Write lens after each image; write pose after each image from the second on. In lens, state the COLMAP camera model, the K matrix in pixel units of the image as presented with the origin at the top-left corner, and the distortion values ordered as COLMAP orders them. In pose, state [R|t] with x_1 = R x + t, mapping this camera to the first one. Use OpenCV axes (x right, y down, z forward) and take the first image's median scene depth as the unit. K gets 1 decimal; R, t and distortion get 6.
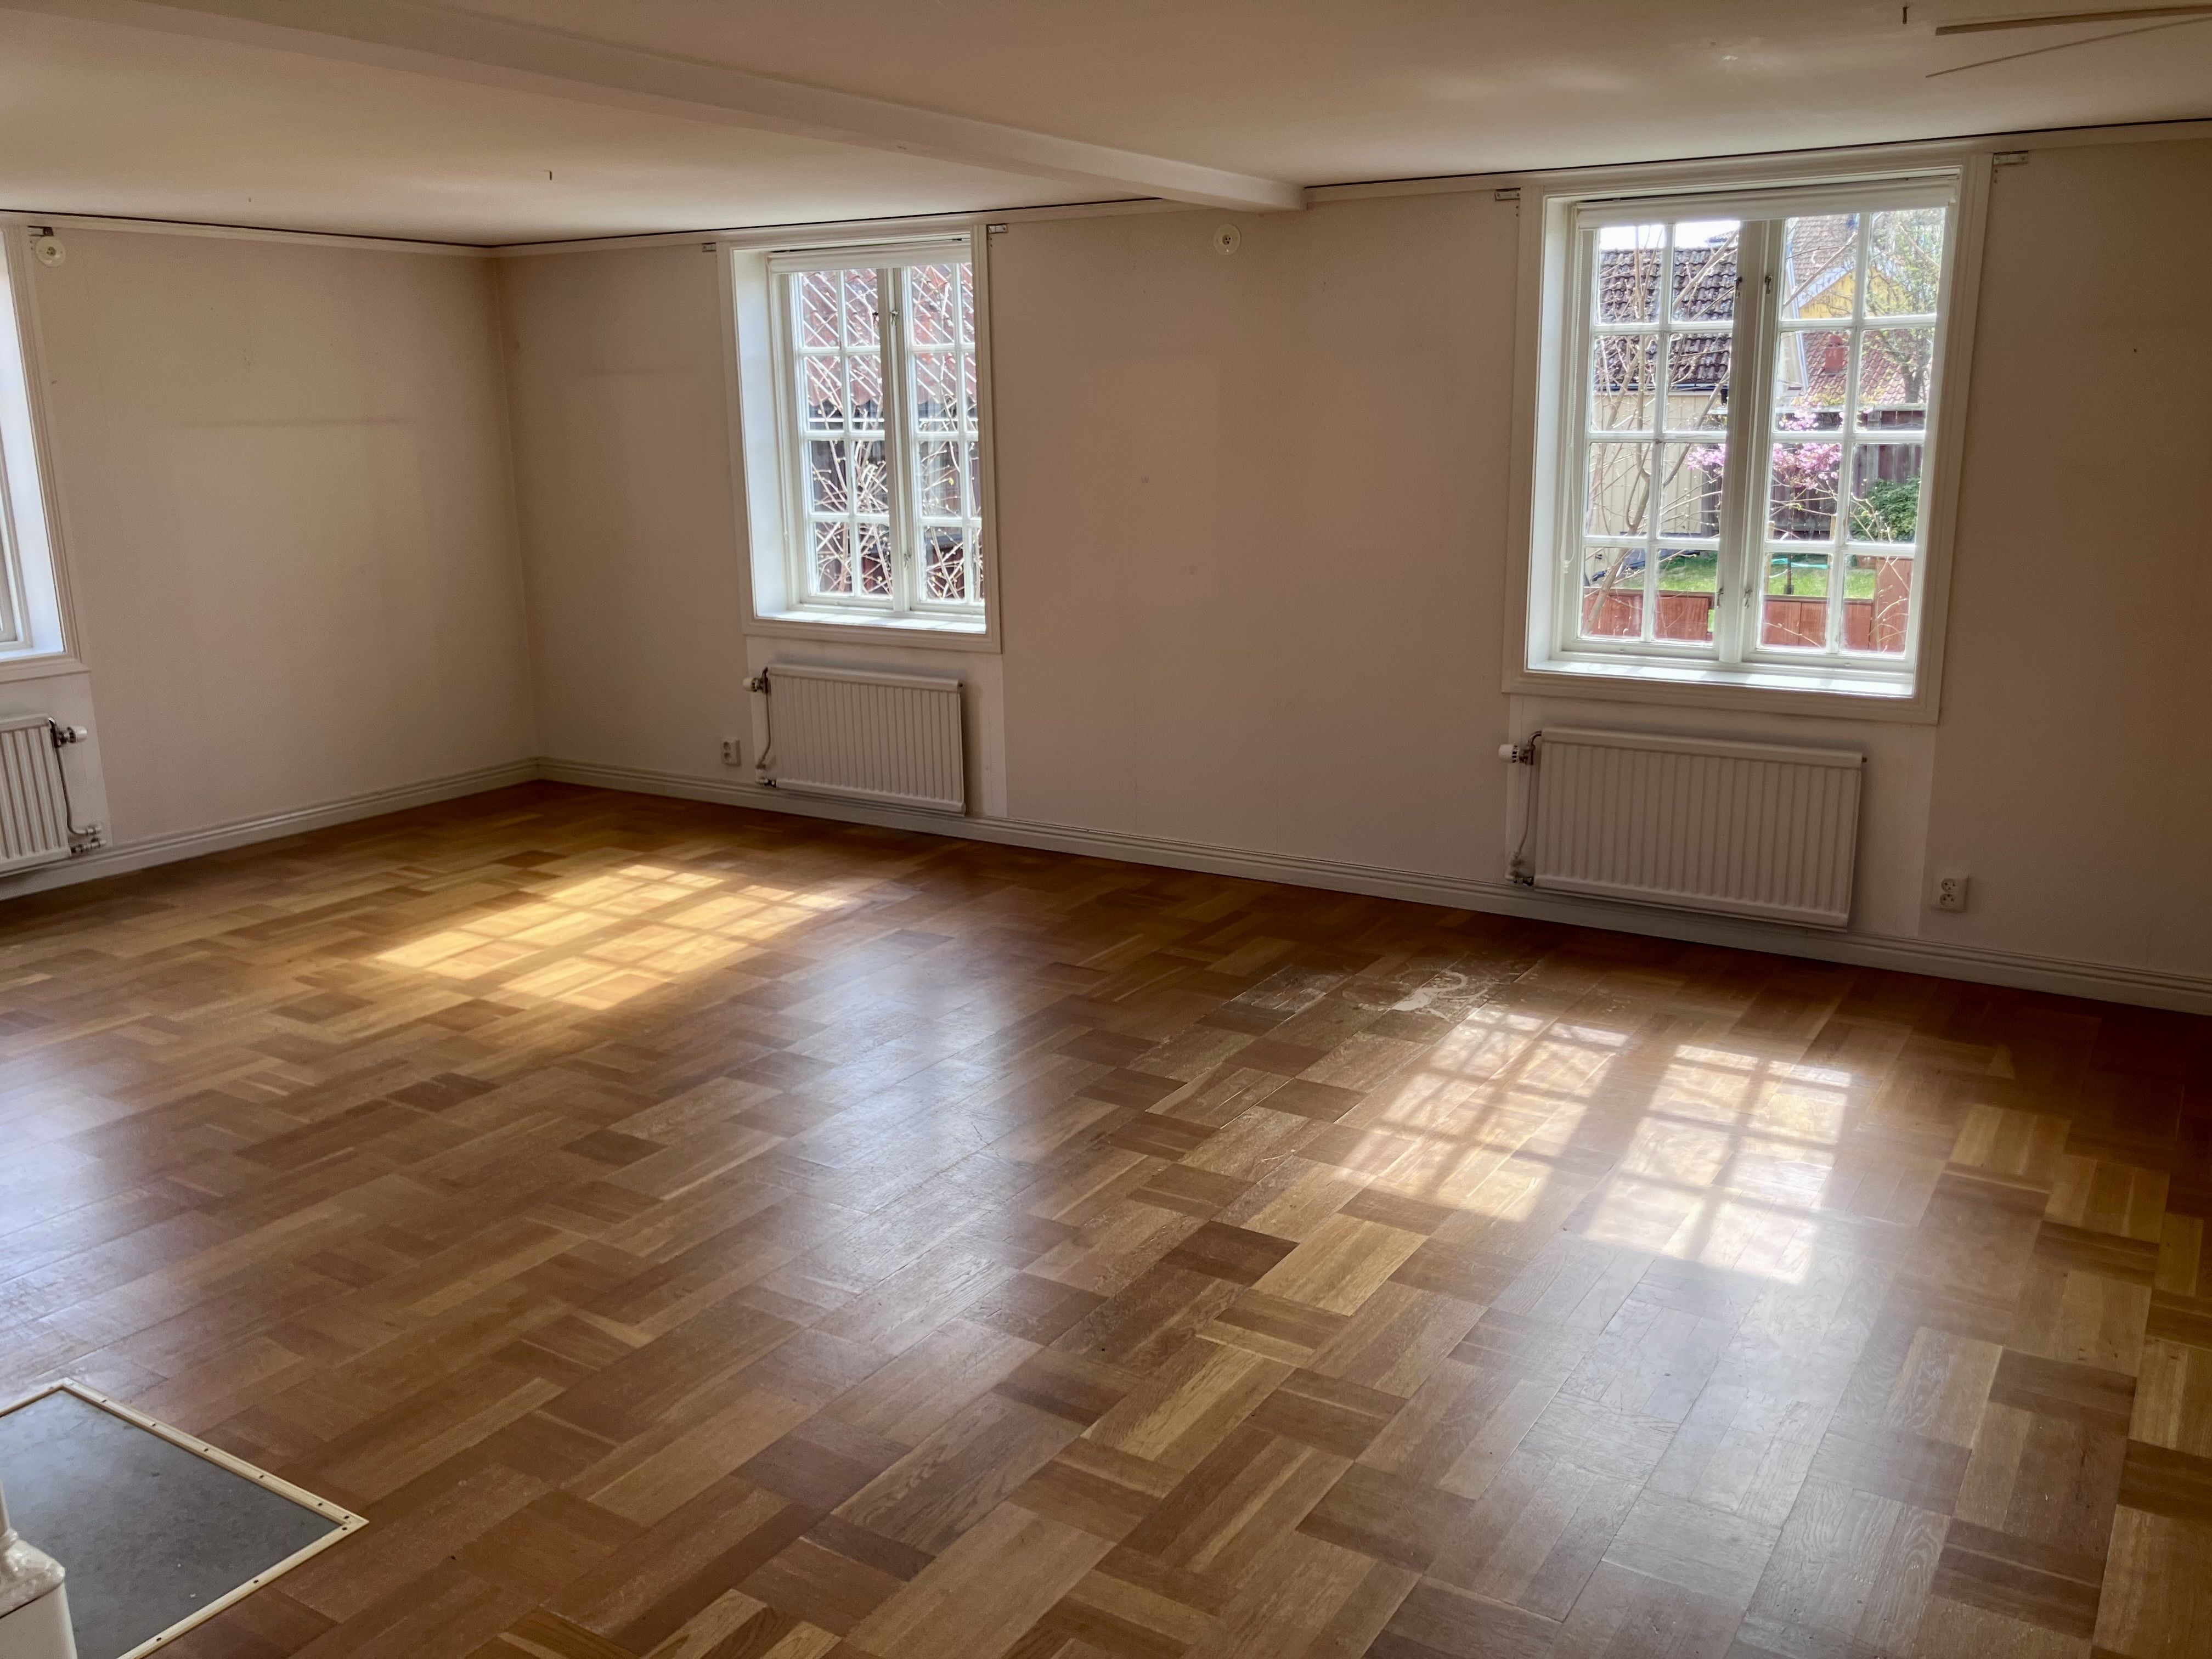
lens RADIAL K [[1792.2, 0, 1106.0], [0, 1792.2, 829.5], [0, 0, 1]] dist [0.003980, 0.001663]
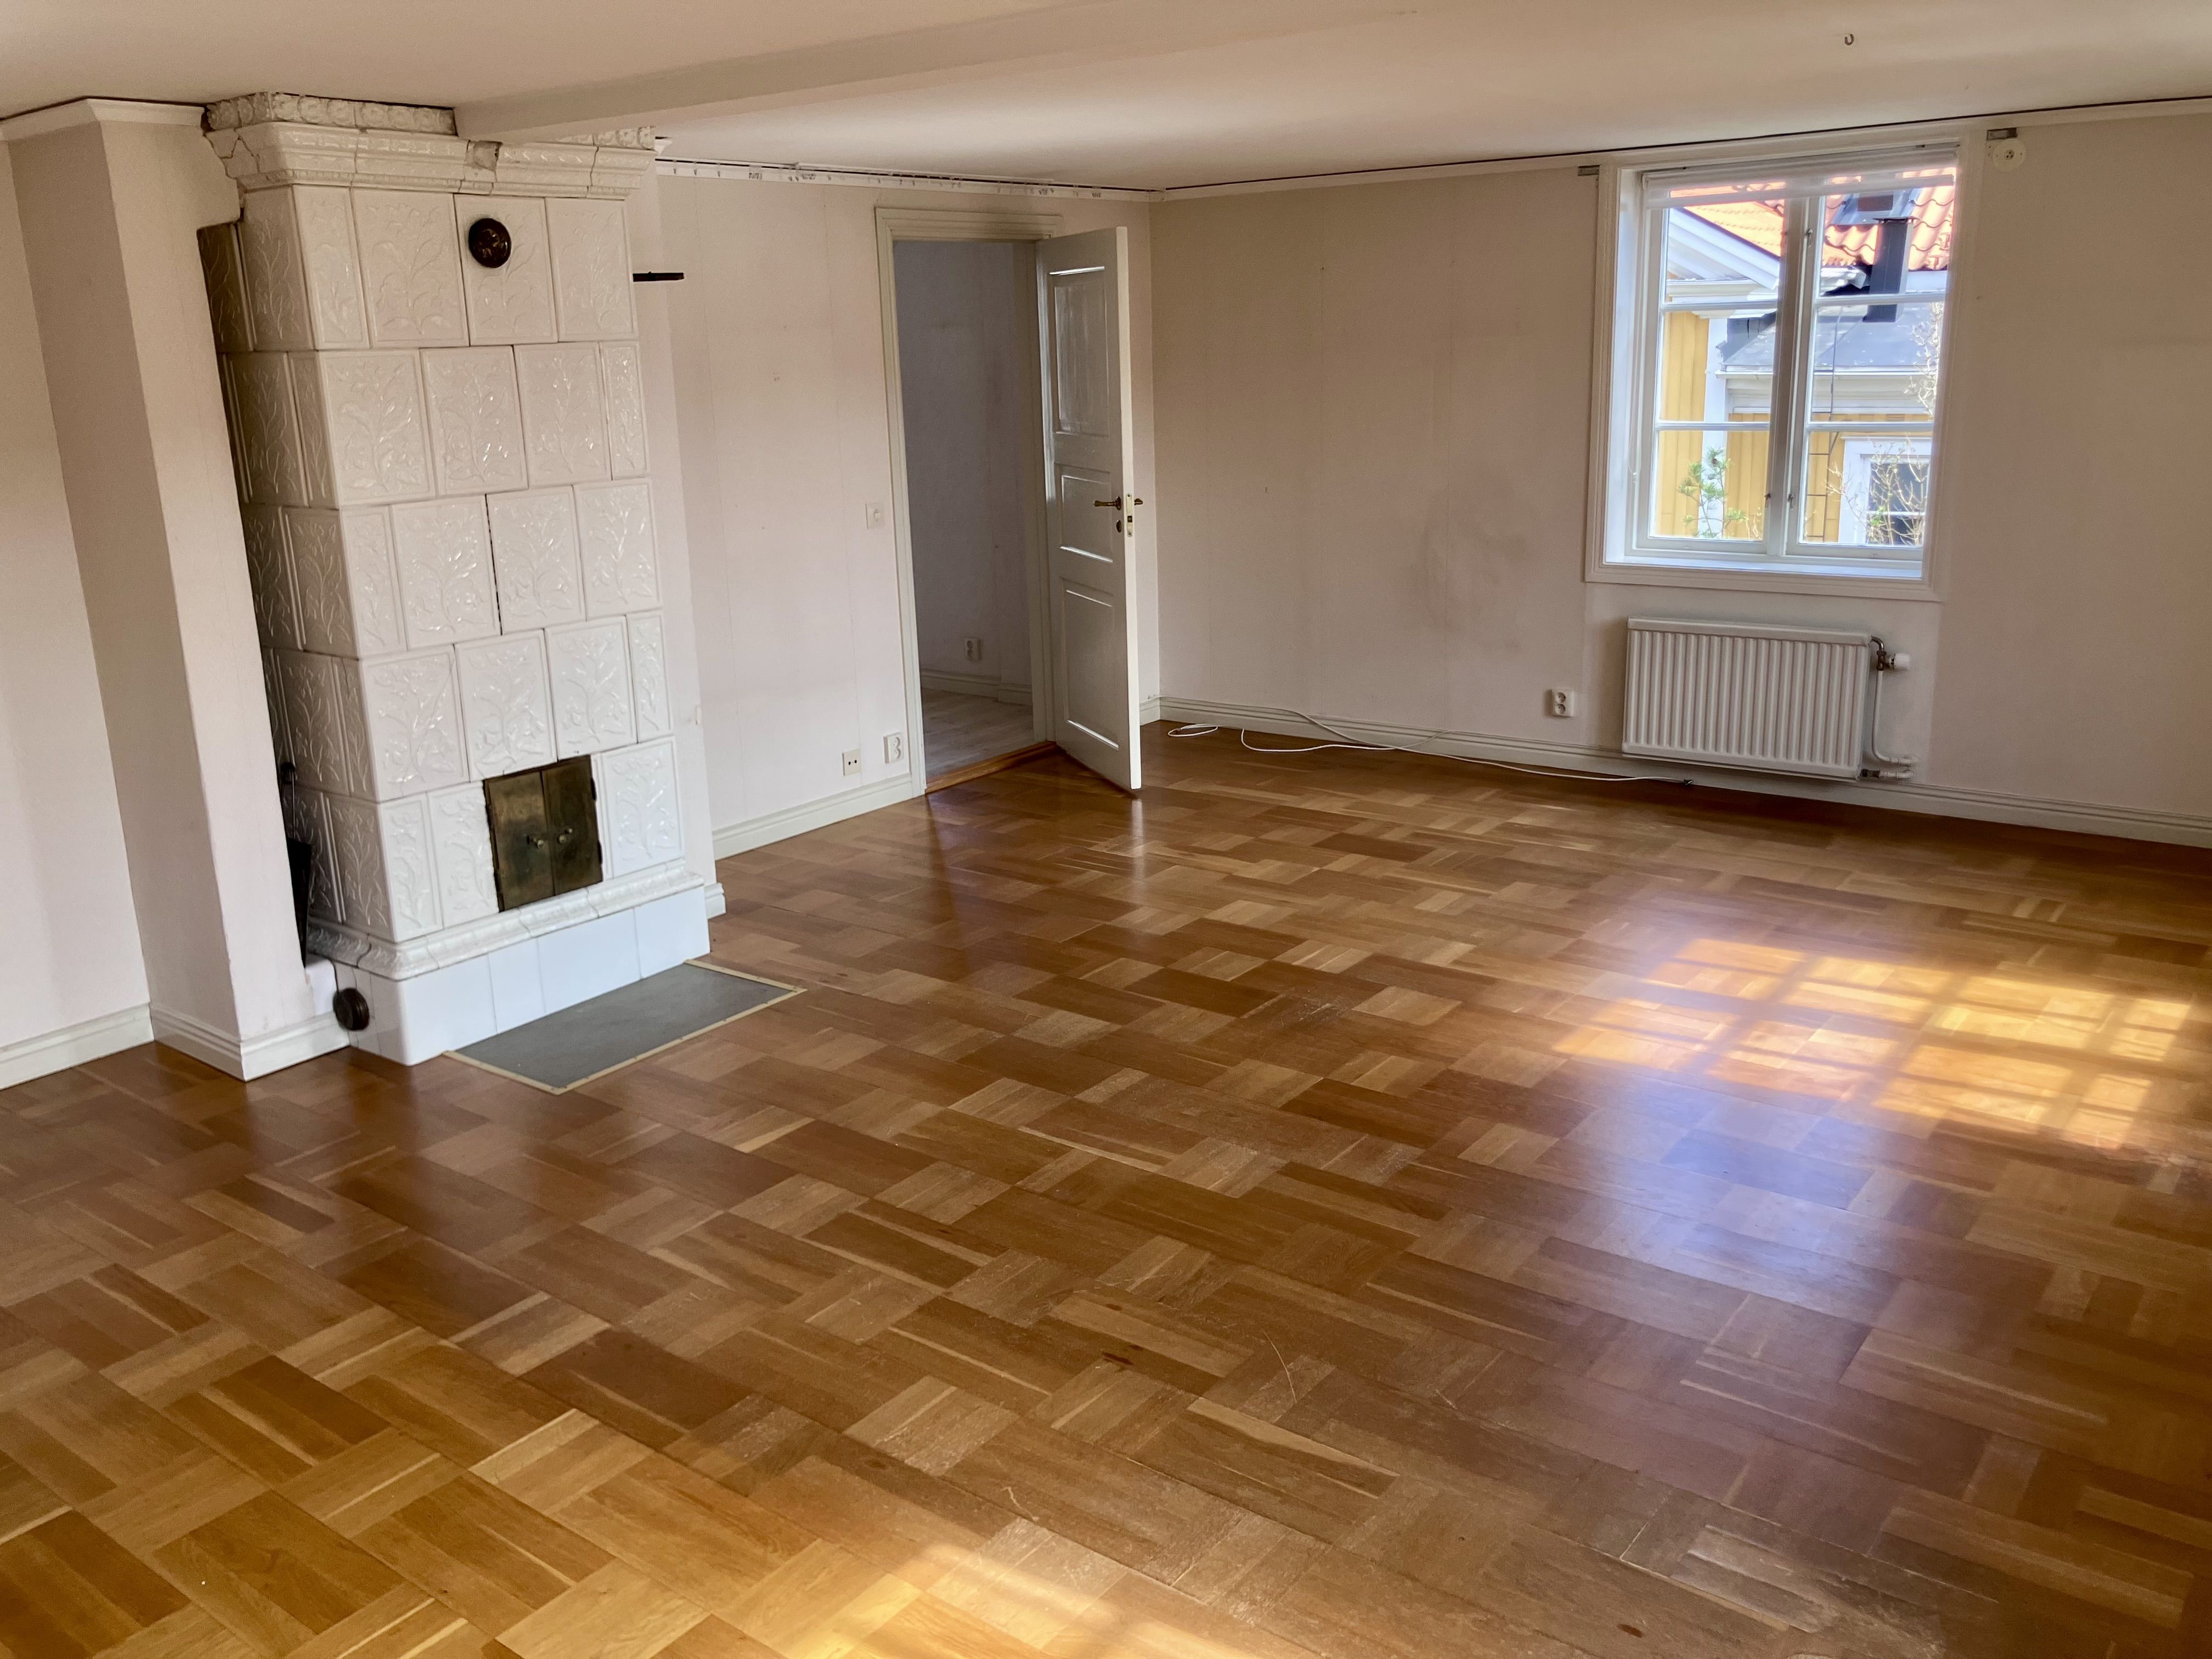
lens RADIAL K [[1792.2, 0, 1106.0], [0, 1792.2, 829.5], [0, 0, 1]] dist [0.003980, 0.001663]
pose [[-0.087616, 0.279802, -0.956051, 0.445316], [-0.196492, 0.936032, 0.291950, -0.174455], [0.976583, 0.213436, -0.027033, 0.643598]]
